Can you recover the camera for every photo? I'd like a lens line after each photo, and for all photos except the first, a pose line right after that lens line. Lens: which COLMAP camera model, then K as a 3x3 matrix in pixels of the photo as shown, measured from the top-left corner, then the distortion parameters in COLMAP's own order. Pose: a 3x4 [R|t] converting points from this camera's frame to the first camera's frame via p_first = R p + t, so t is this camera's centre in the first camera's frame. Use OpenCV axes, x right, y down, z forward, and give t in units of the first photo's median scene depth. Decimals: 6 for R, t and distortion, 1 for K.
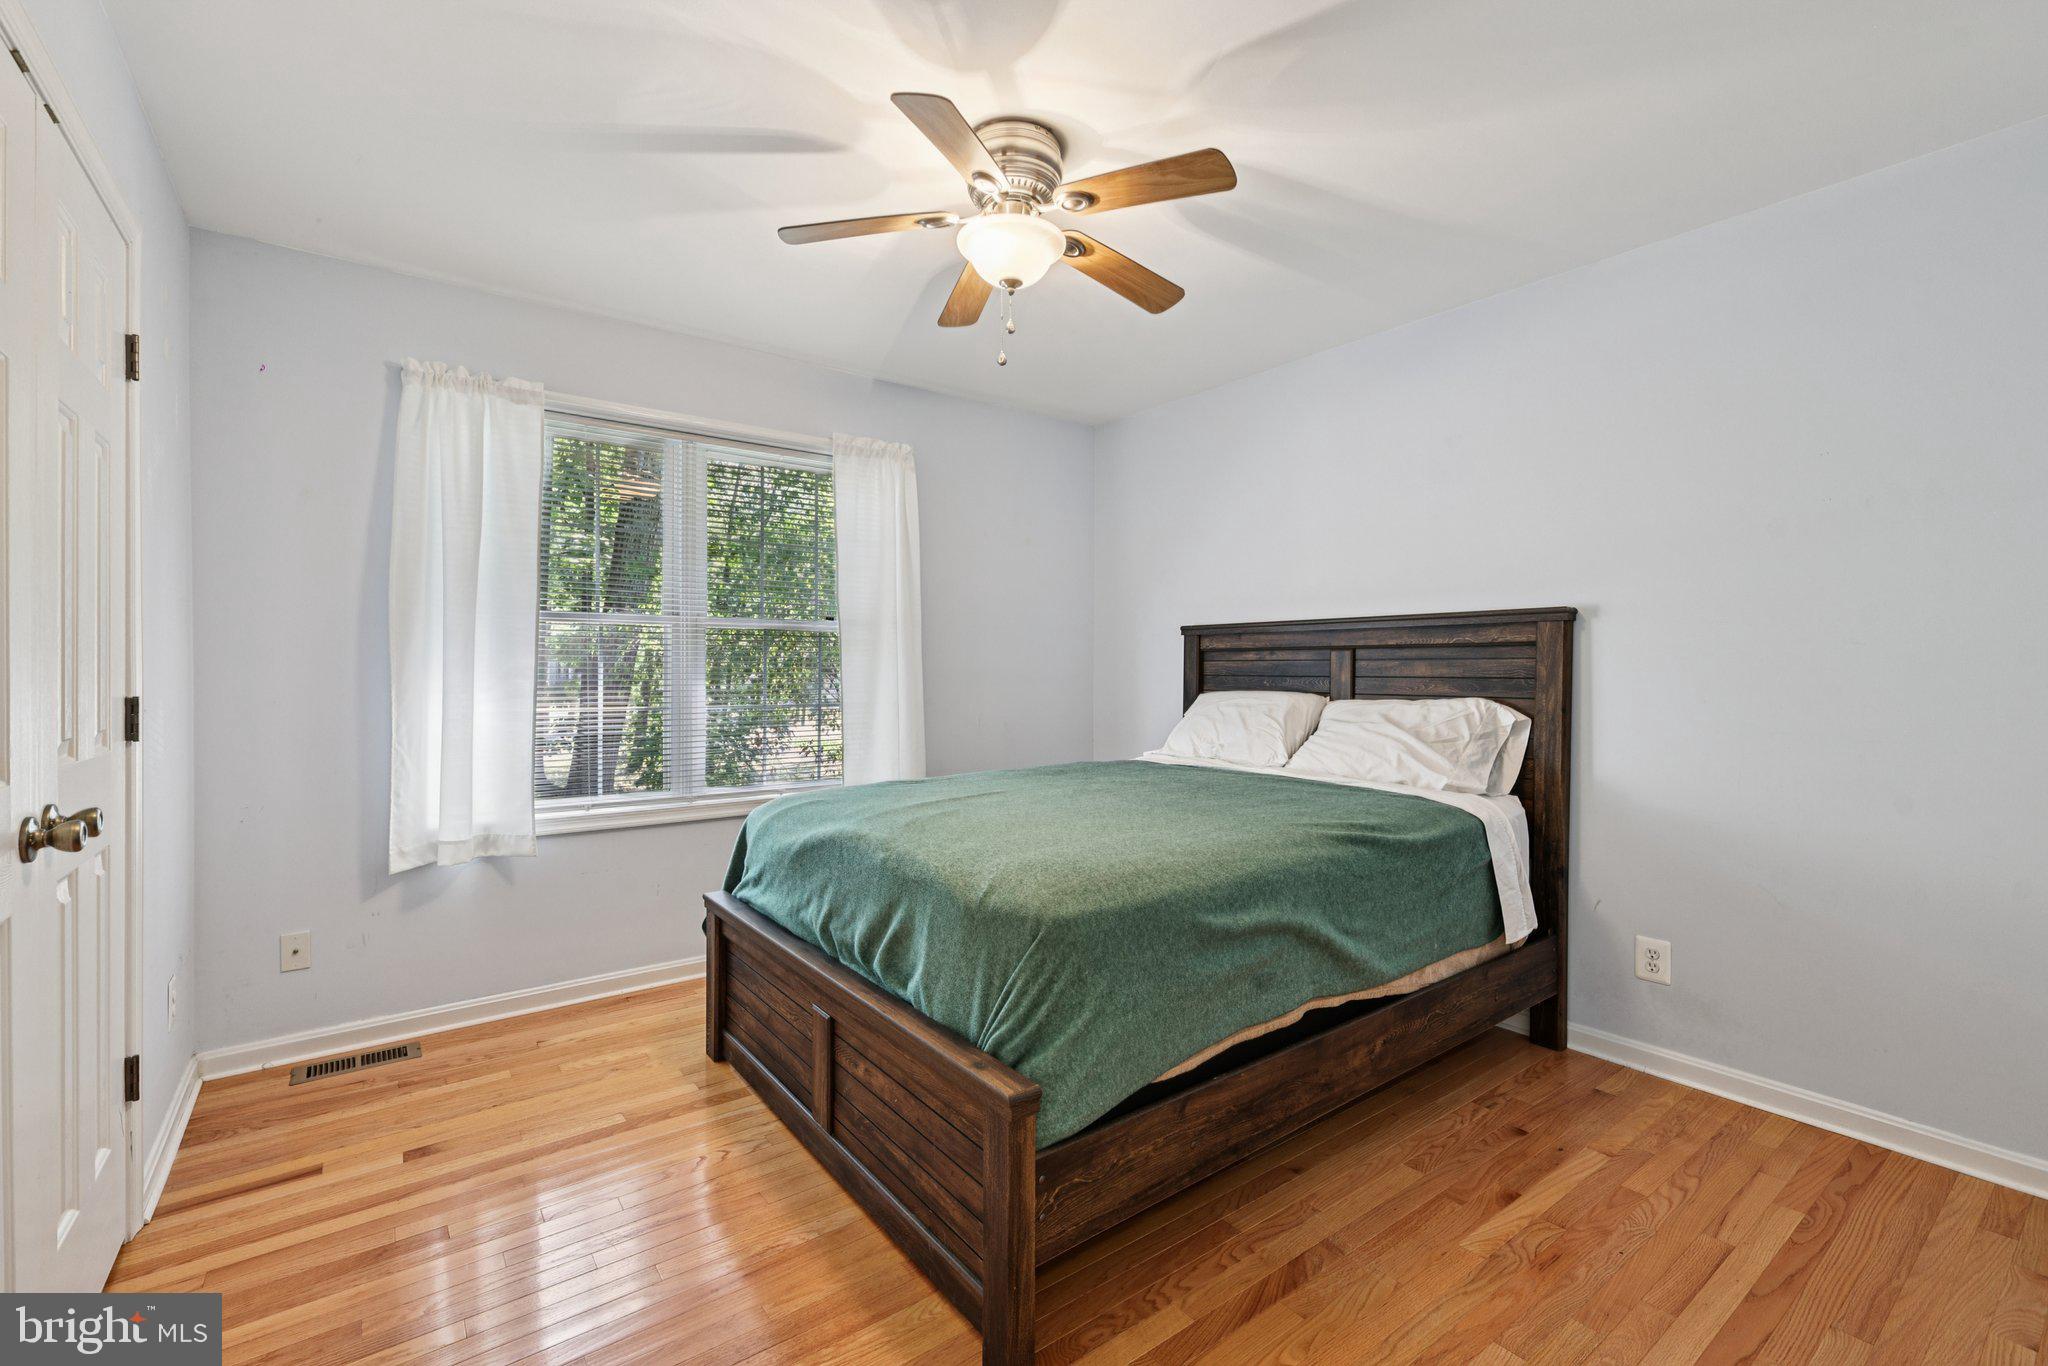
lens RADIAL K [[894.9, 0, 1022.5], [0, 894.9, 675.7], [0, 0, 1]] dist [0.002643, 0.000244]
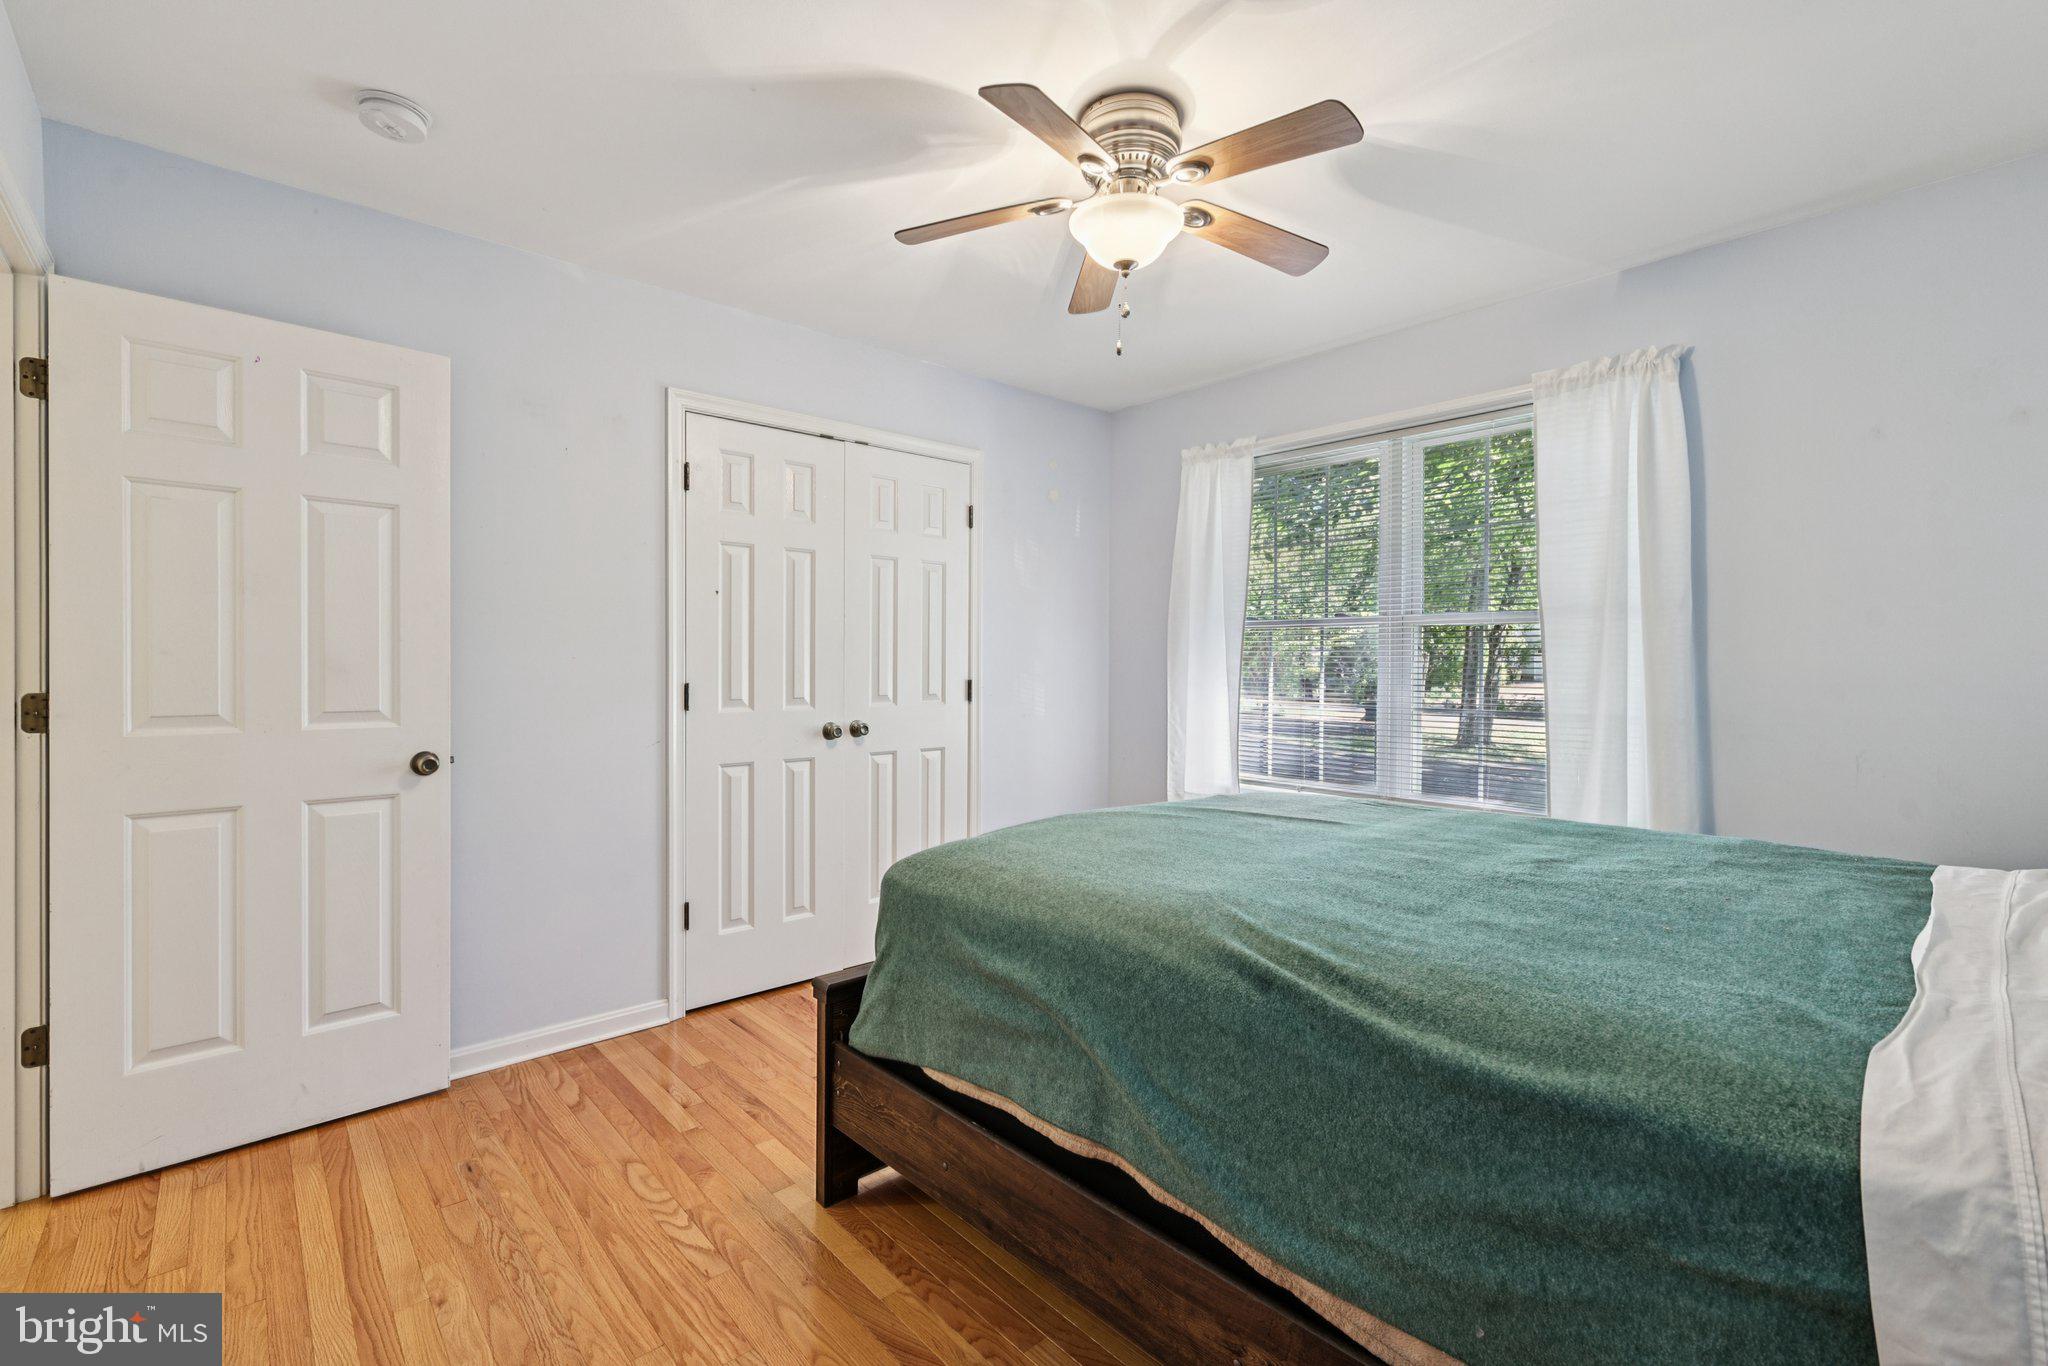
lens RADIAL K [[894.9, 0, 1022.5], [0, 894.9, 675.7], [0, 0, 1]] dist [0.002643, 0.000244]
pose [[0.082475, 0.010923, -0.996533, 0.895209], [-0.012055, 0.999878, 0.009962, -0.006779], [0.996520, 0.011192, 0.082596, 0.782302]]
